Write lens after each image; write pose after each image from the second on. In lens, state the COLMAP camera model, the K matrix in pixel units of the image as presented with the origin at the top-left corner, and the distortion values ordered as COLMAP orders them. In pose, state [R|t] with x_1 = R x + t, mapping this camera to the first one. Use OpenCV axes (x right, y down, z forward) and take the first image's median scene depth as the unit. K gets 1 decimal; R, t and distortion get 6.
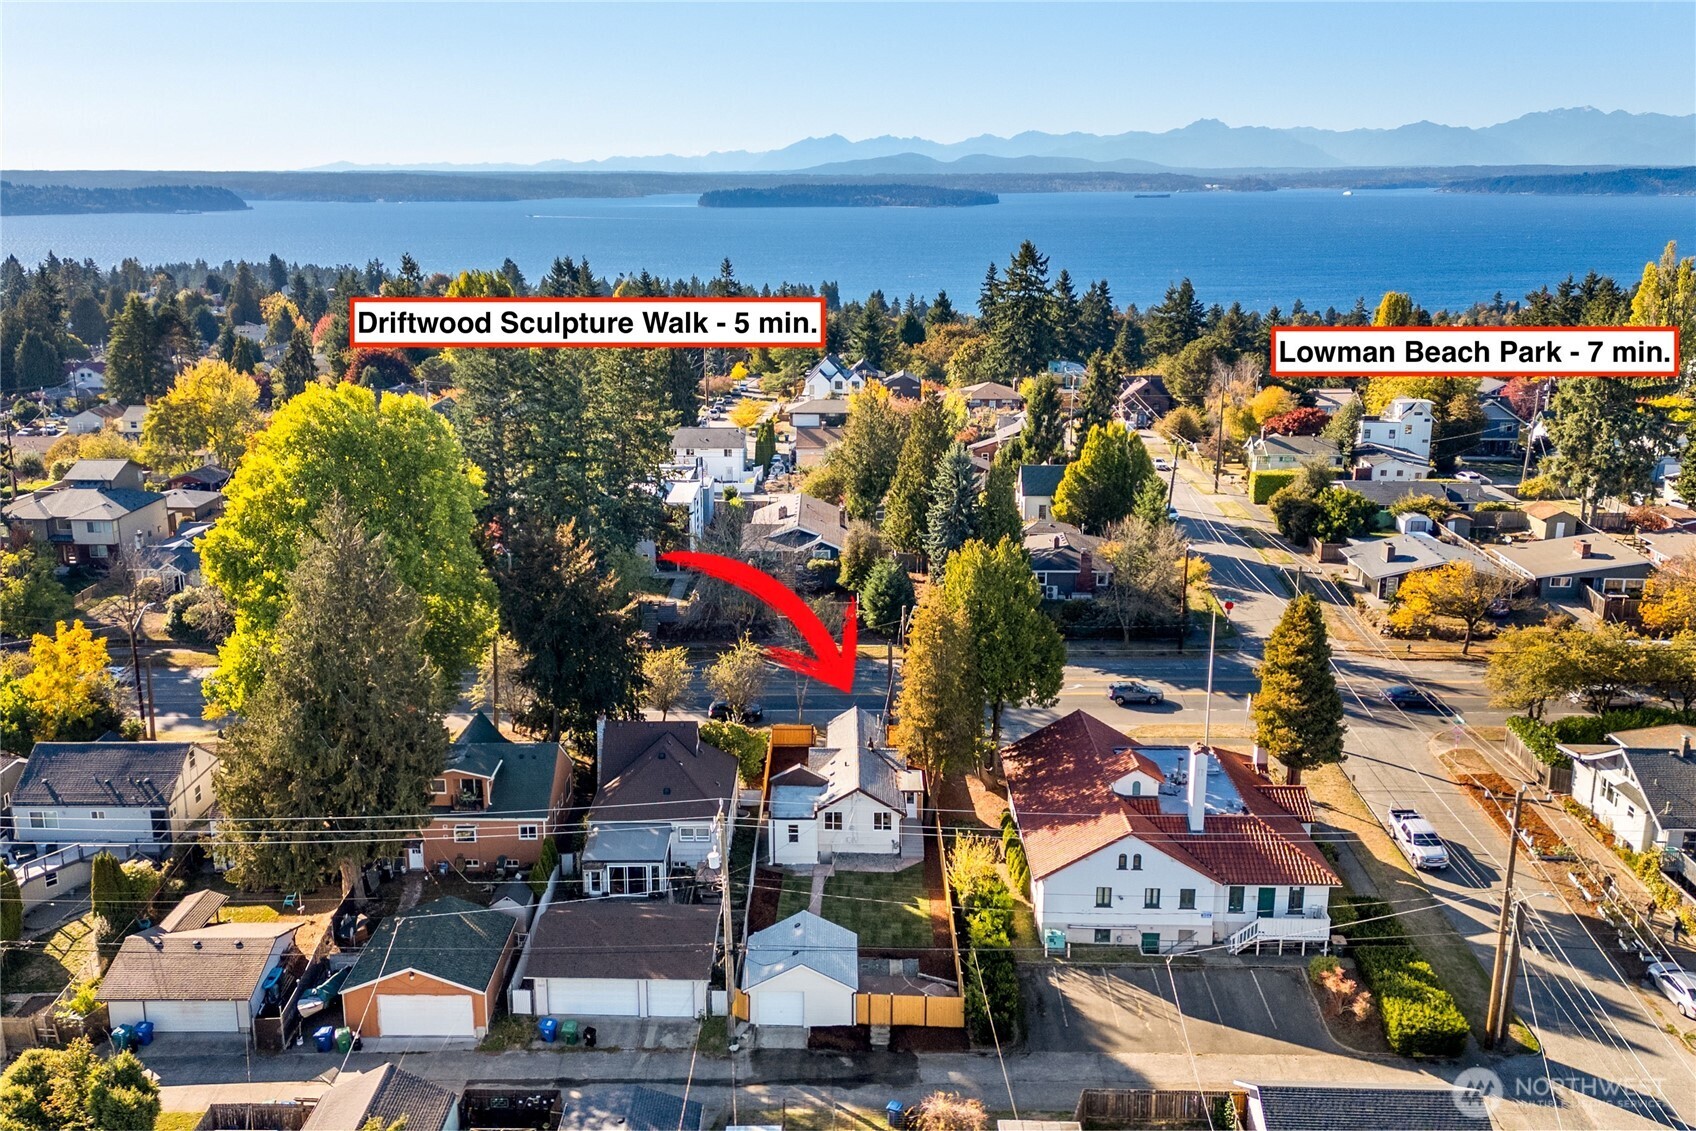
lens RADIAL K [[1465.9, 0, 830.7], [0, 1465.9, 560.7], [0, 0, 1]] dist [0.151228, -0.195268]
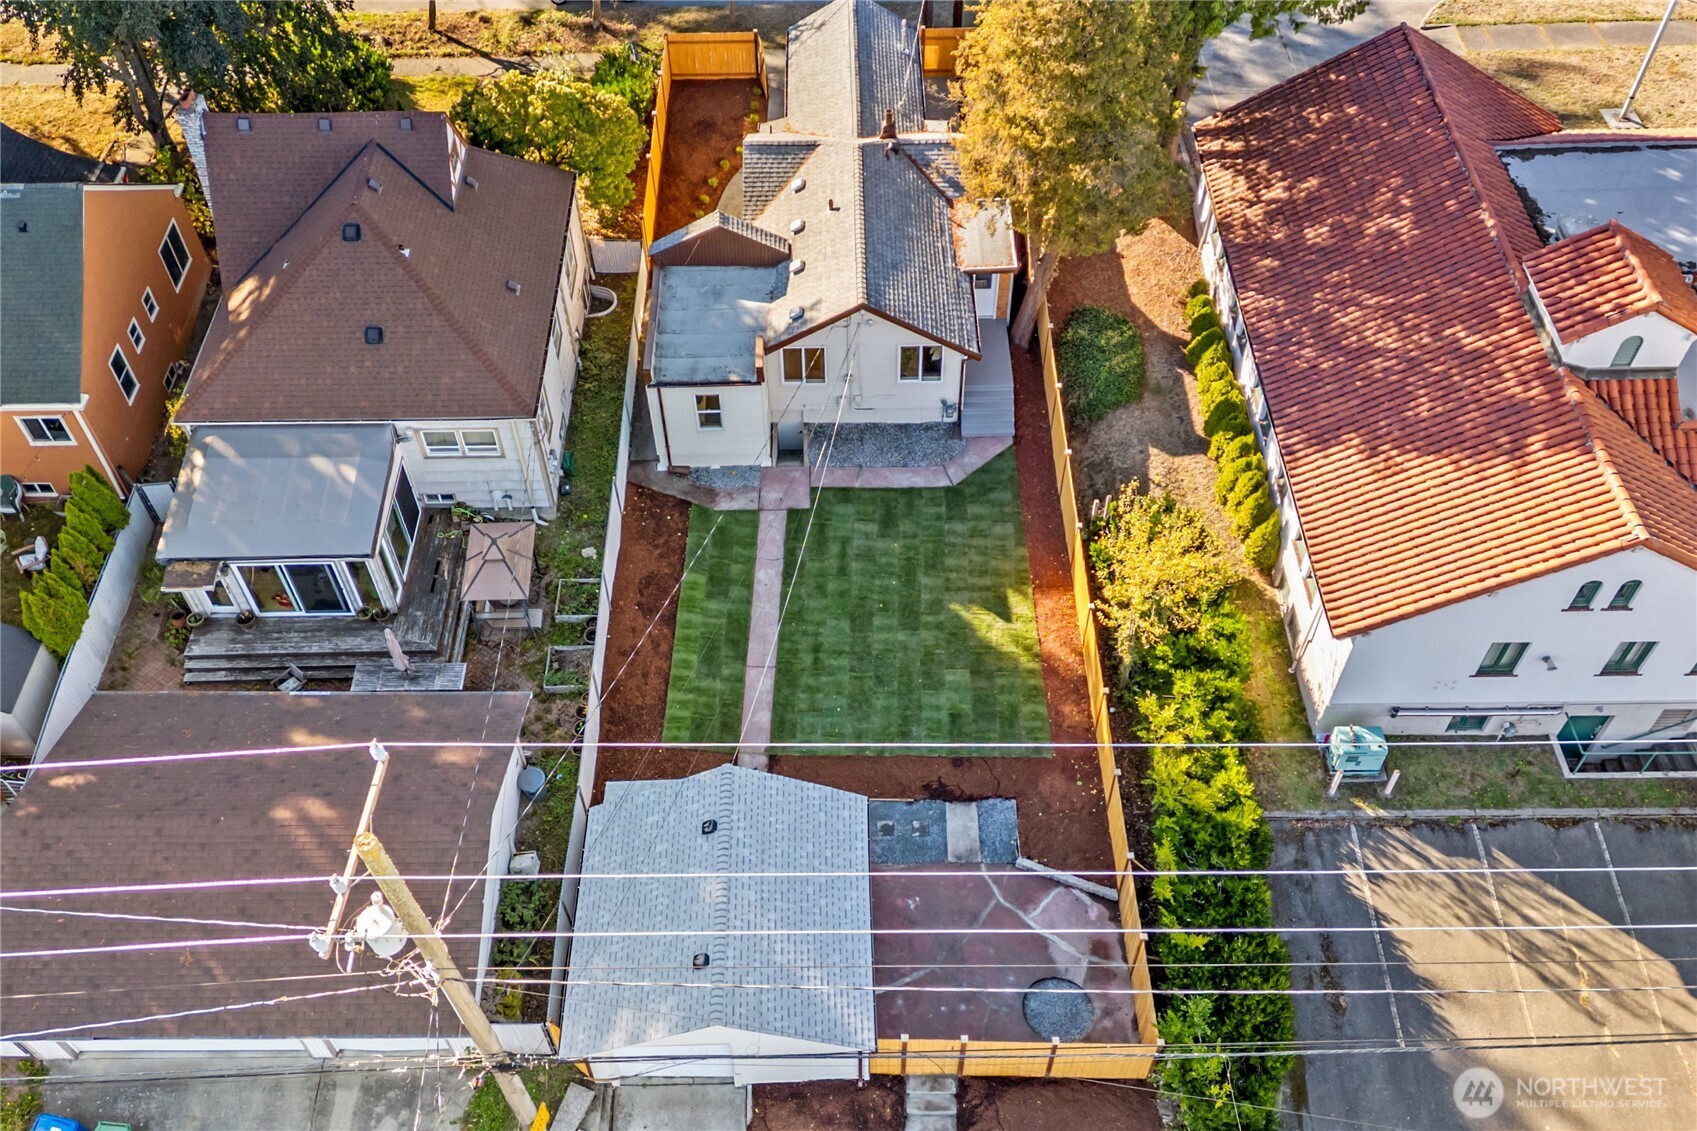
lens RADIAL K [[1466.7, 0, 831.2], [0, 1466.7, 560.7], [0, 0, 1]] dist [0.151228, -0.195268]
pose [[0.999812, -0.018563, 0.005613, 0.006236], [0.011940, 0.817307, 0.576079, -0.020337], [-0.015281, -0.575903, 0.817375, 0.635819]]
